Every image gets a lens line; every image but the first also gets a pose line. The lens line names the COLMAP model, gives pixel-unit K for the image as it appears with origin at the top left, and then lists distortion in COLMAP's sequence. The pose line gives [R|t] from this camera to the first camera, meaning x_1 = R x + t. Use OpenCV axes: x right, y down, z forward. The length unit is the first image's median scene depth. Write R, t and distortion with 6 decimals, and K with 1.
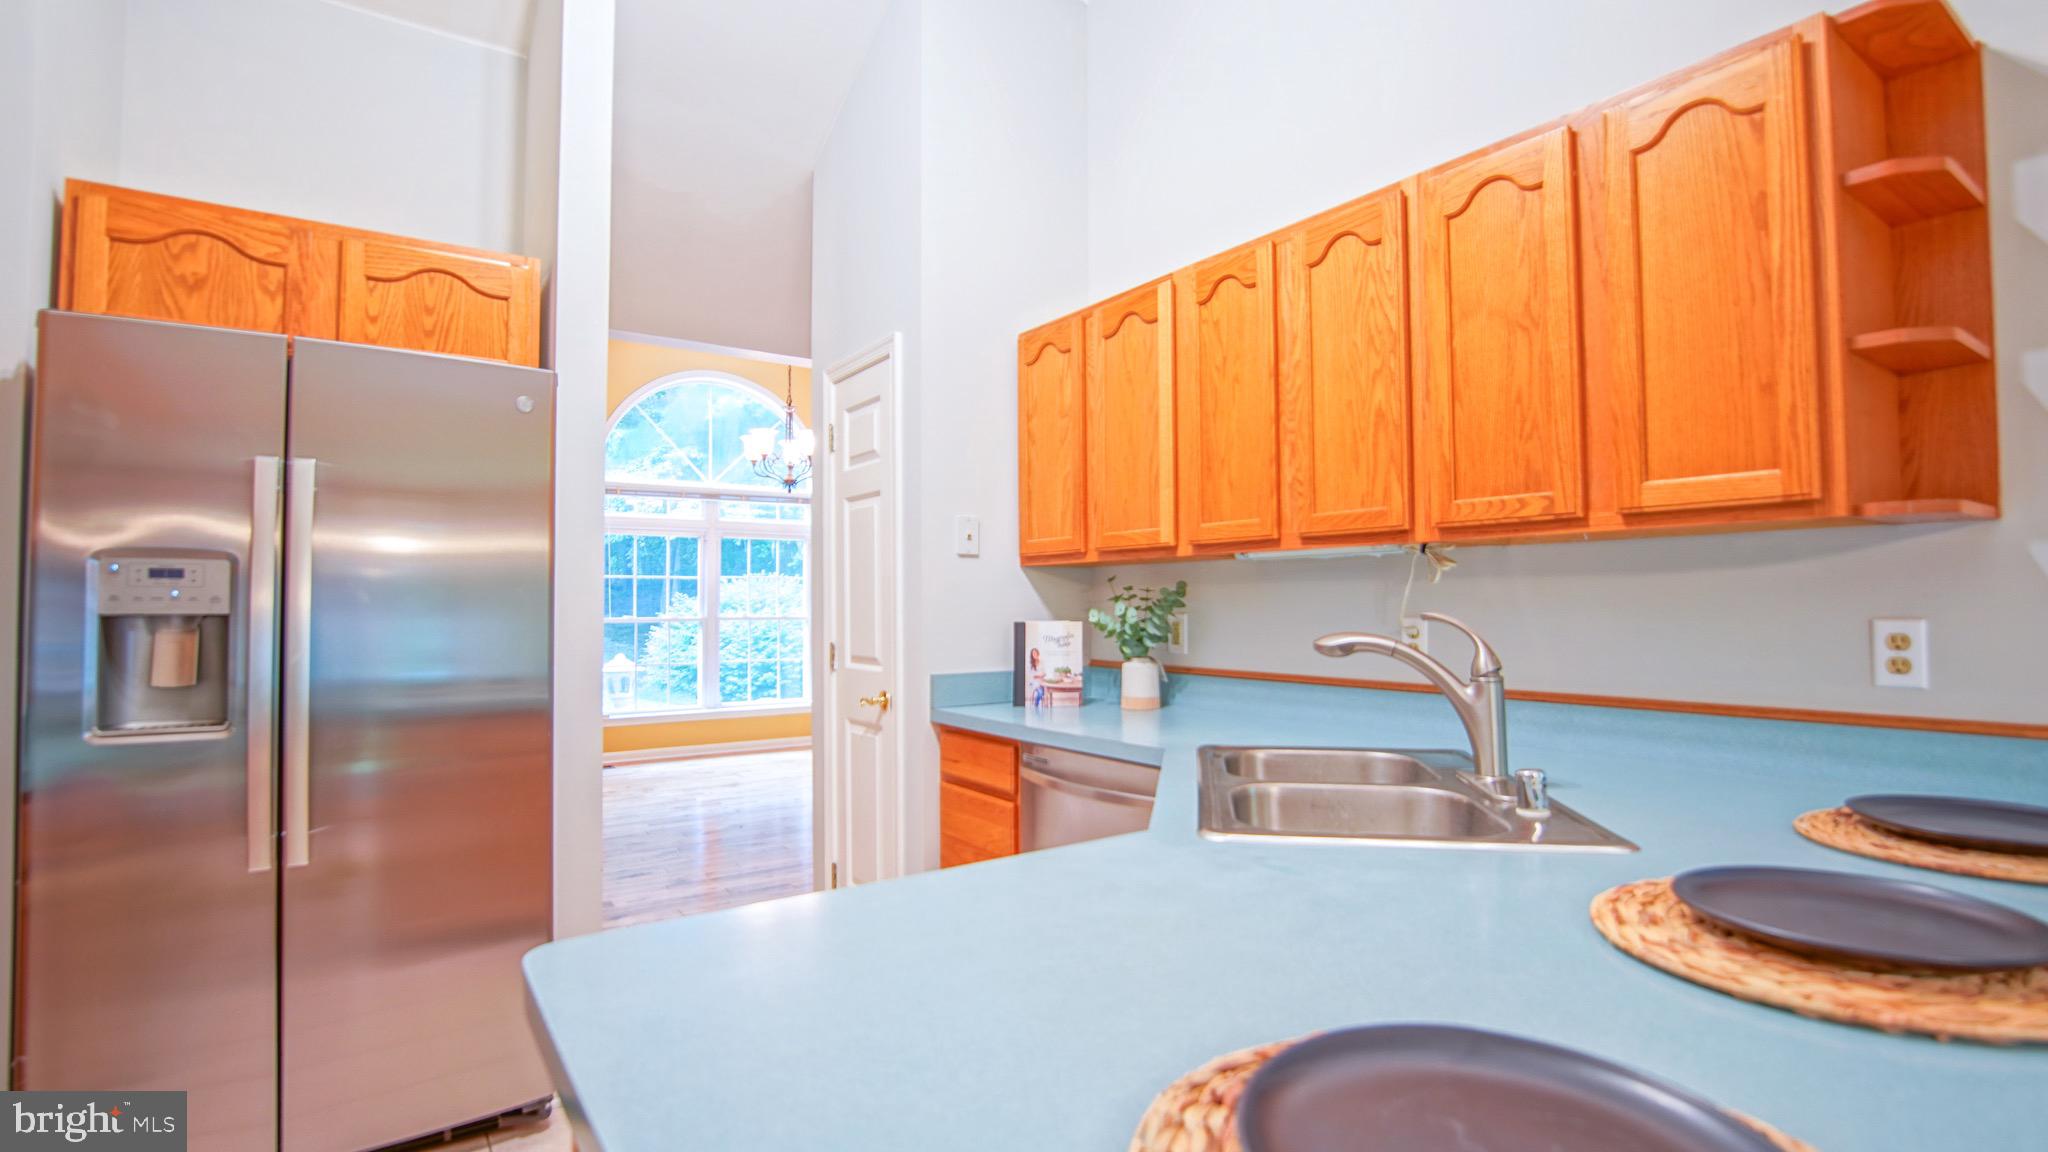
lens RADIAL K [[958.6, 0, 1024.0], [0, 958.6, 576.0], [0, 0, 1]] dist [-0.030437, 0.001715]
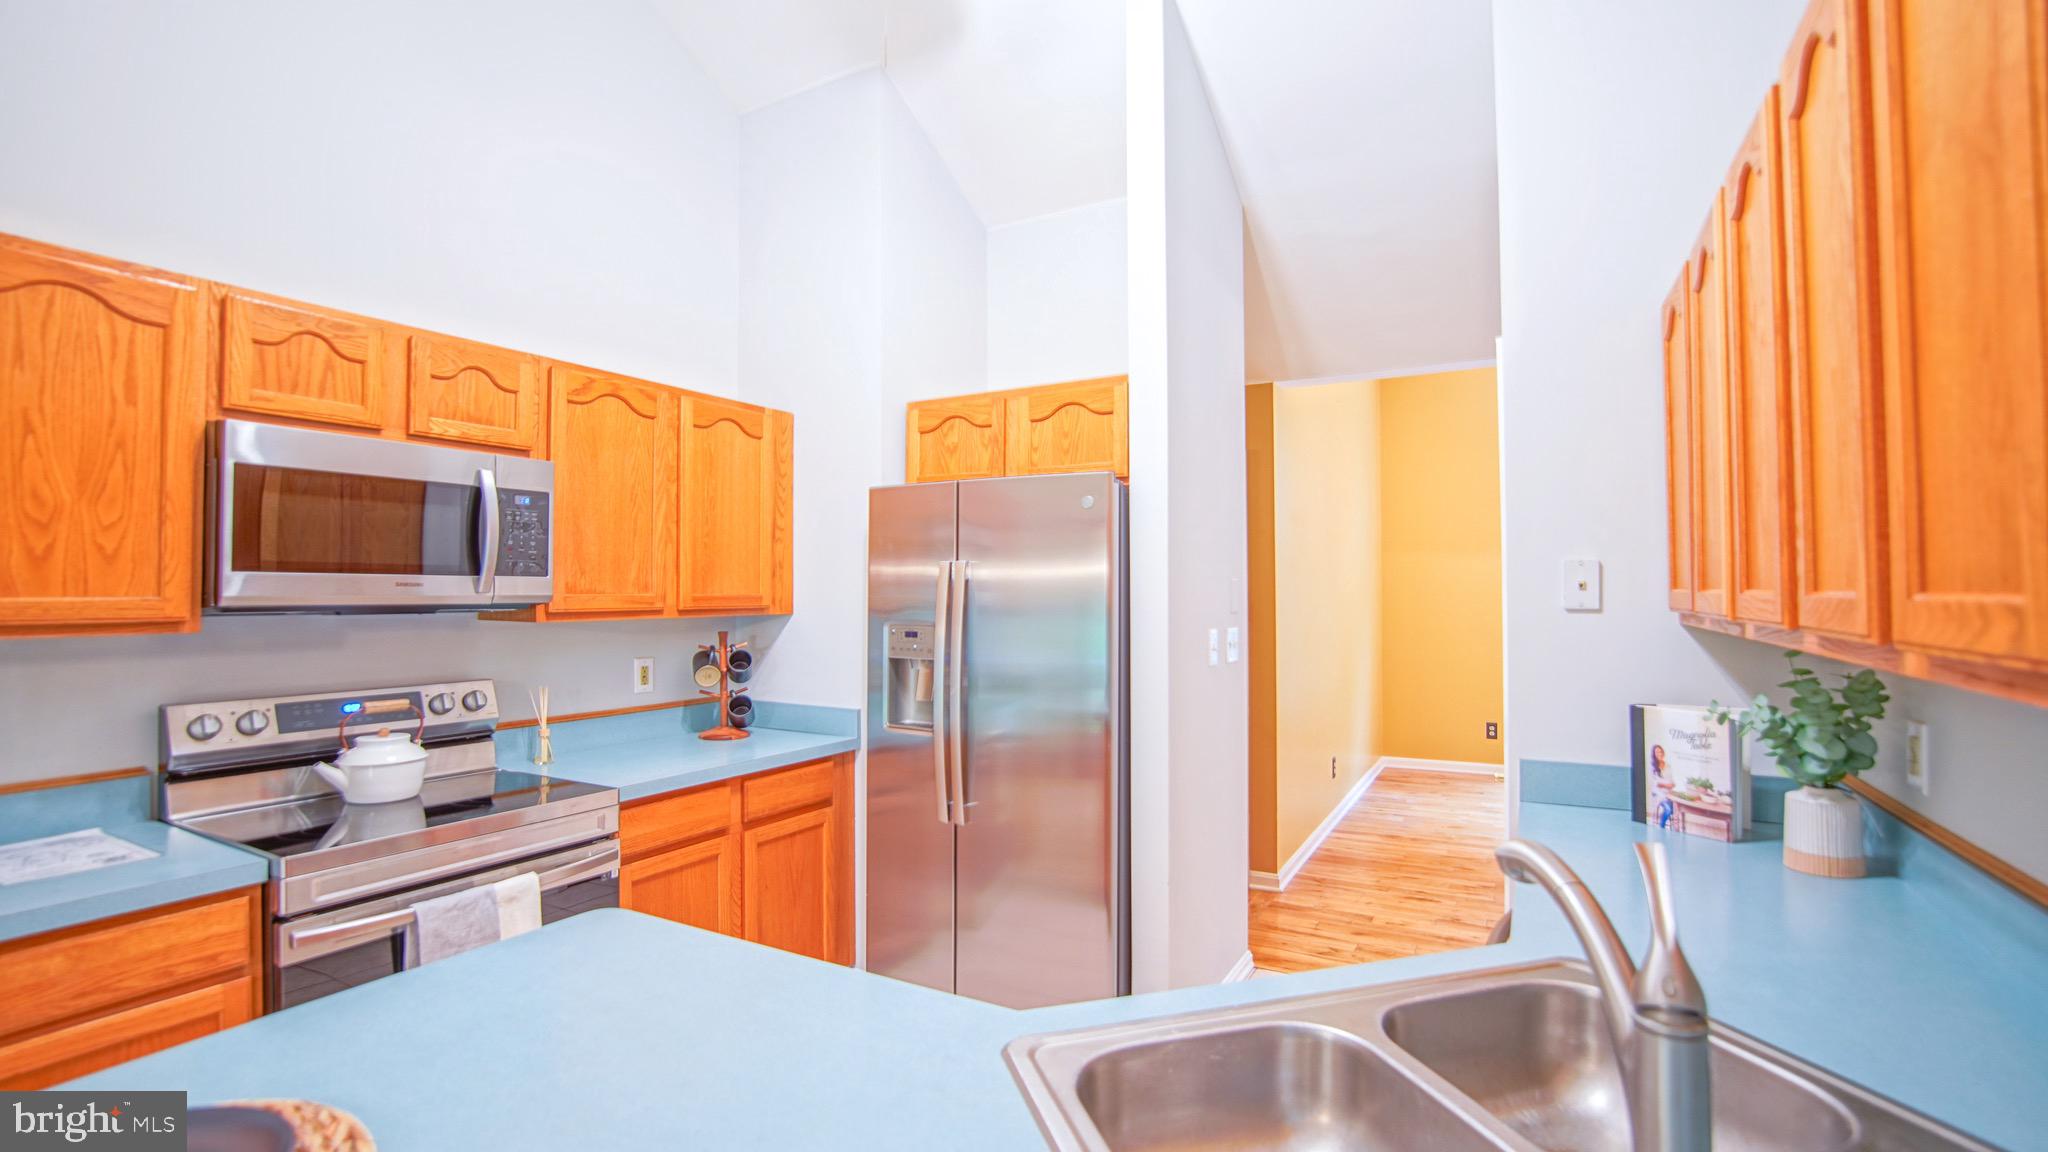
lens RADIAL K [[912.1, 0, 1026.0], [0, 912.1, 579.5], [0, 0, 1]] dist [-0.038983, 0.007650]
pose [[0.431790, -0.010213, -0.901916, 0.559241], [0.028946, 0.999578, 0.002539, -0.084959], [0.901510, -0.027203, 0.431903, 0.408569]]
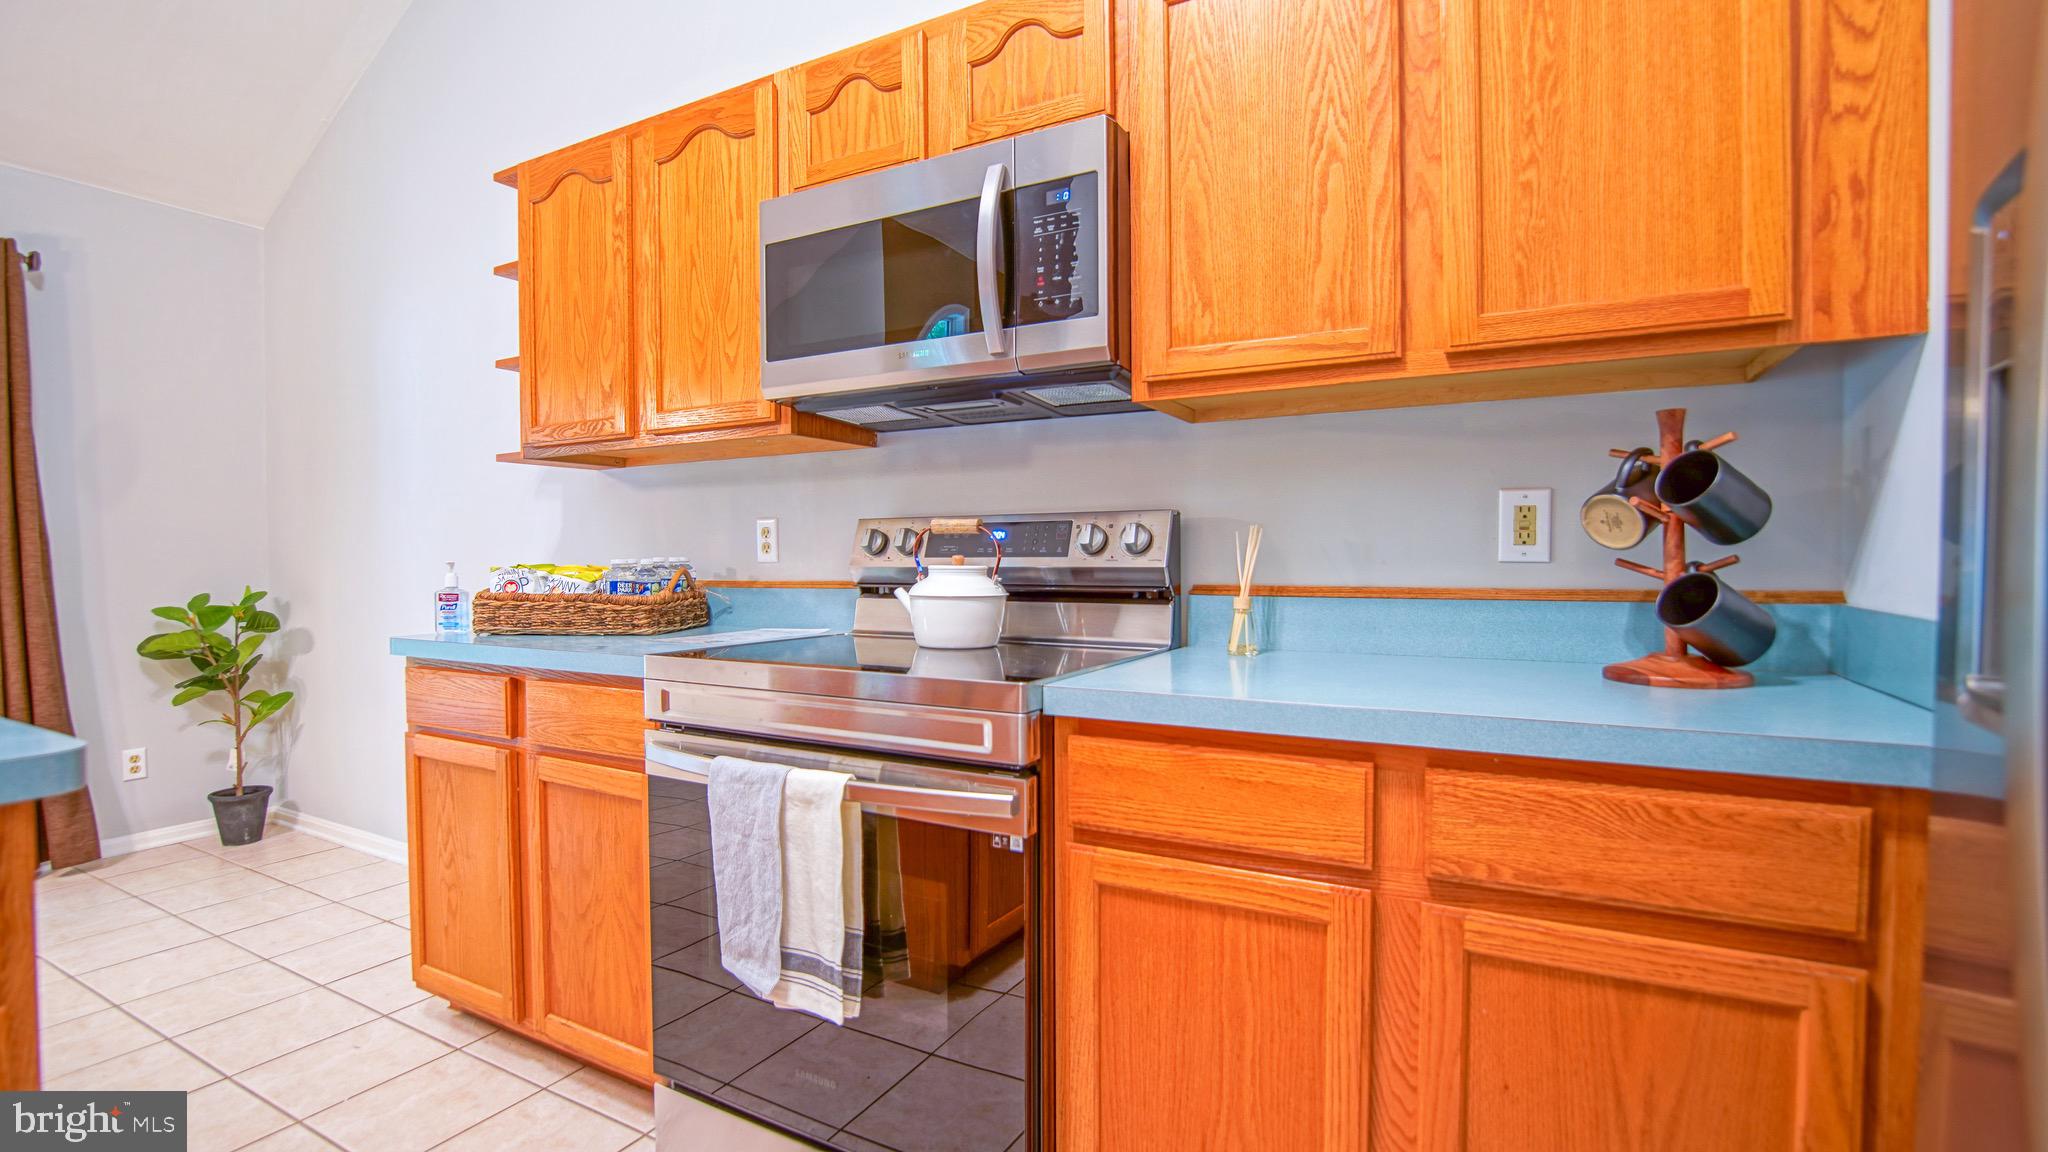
lens RADIAL K [[912.1, 0, 1026.0], [0, 912.1, 579.5], [0, 0, 1]] dist [-0.038983, 0.007650]
pose [[-0.893680, 0.017004, -0.448383, -0.410242], [0.020846, 0.999776, -0.003633, 0.098016], [0.448221, -0.012594, -0.893834, 0.943436]]
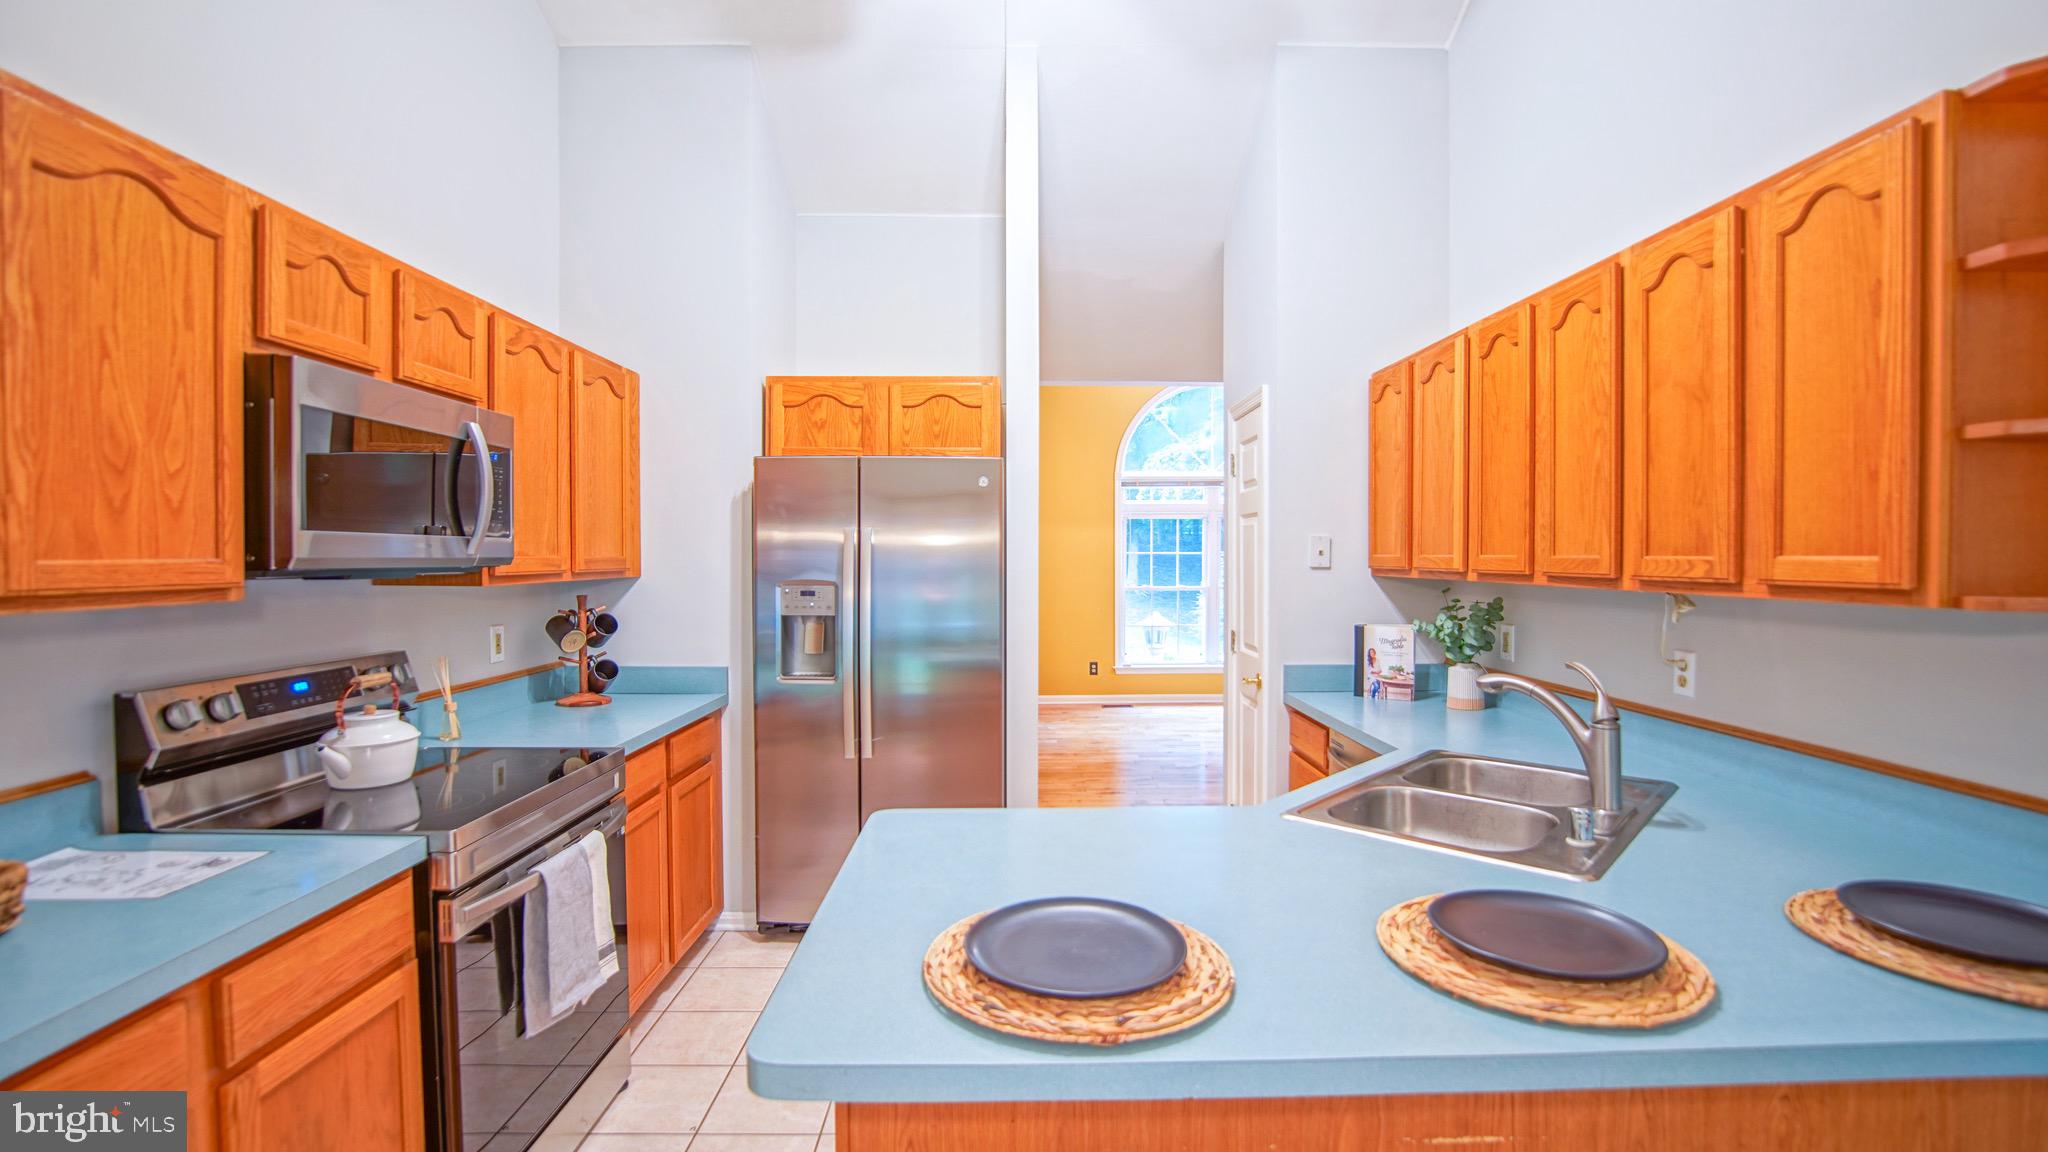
lens RADIAL K [[912.1, 0, 1026.0], [0, 912.1, 579.5], [0, 0, 1]] dist [-0.038983, 0.007650]
pose [[0.828938, 0.018432, -0.559036, 0.385136], [0.013964, 0.998463, 0.053626, -0.103157], [0.559166, -0.052259, 0.827407, -0.214353]]
